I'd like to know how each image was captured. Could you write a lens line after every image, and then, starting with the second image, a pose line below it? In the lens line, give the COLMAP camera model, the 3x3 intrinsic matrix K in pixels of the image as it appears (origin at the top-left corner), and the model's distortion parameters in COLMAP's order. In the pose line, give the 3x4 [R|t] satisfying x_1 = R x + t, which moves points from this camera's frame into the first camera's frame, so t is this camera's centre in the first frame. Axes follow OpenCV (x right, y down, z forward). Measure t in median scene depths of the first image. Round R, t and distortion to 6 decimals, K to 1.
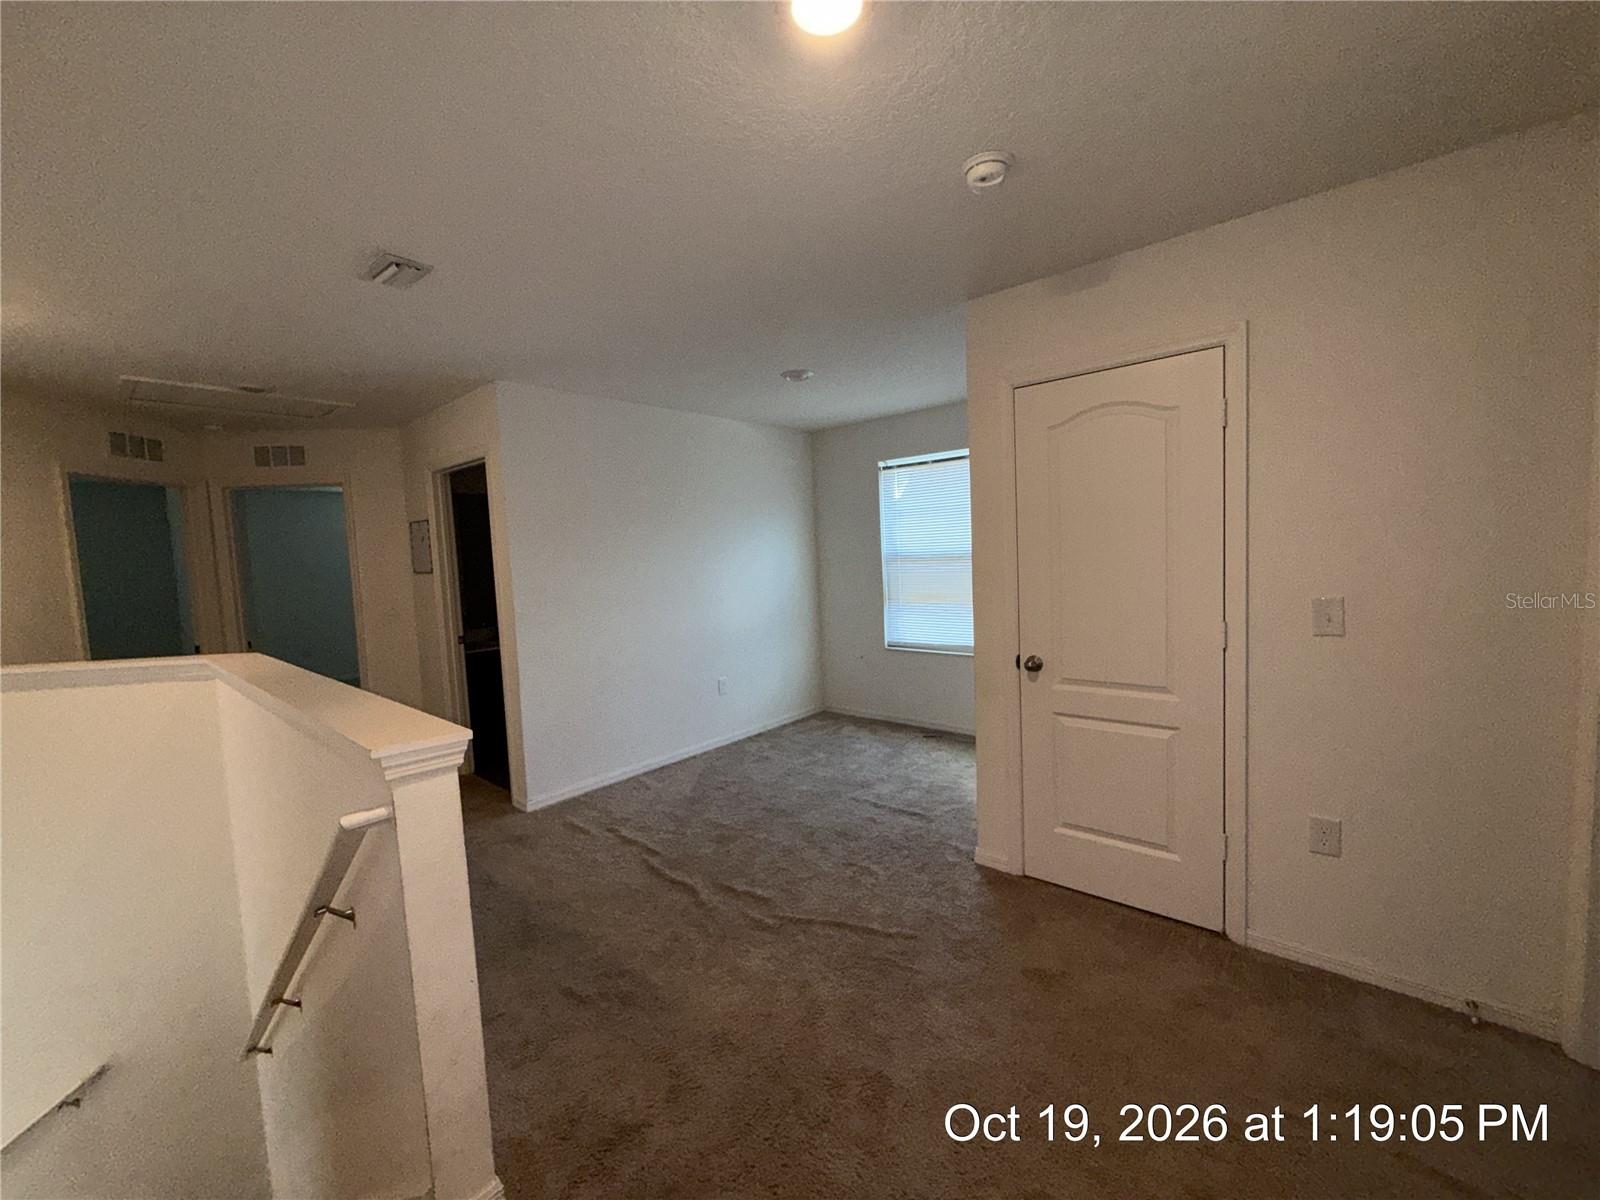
lens RADIAL K [[634.9, 0, 800.0], [0, 634.9, 600.0], [0, 0, 1]] dist [0.000591, 0.000127]
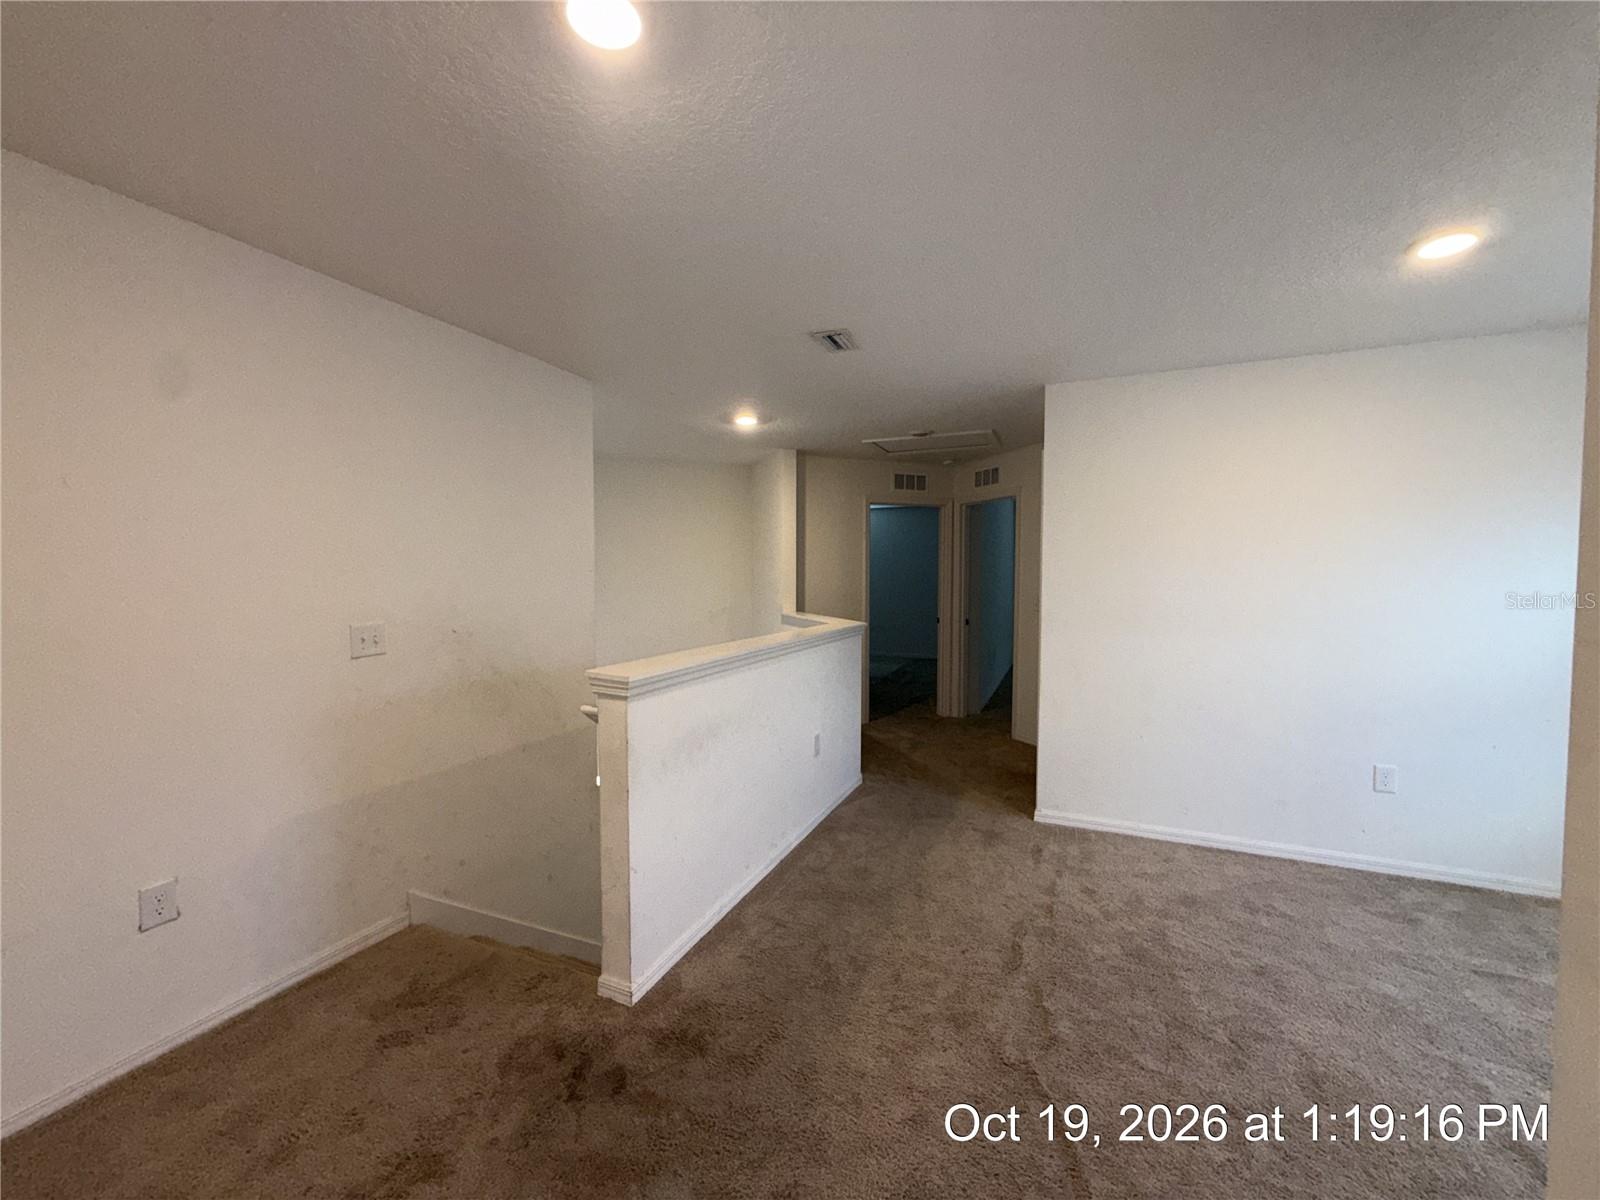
lens RADIAL K [[634.9, 0, 800.0], [0, 634.9, 600.0], [0, 0, 1]] dist [0.000591, 0.000127]
pose [[0.302362, 0.085800, -0.949324, 0.346249], [-0.085881, 0.994342, 0.062515, -0.034795], [0.949316, 0.062627, 0.308020, 0.312374]]
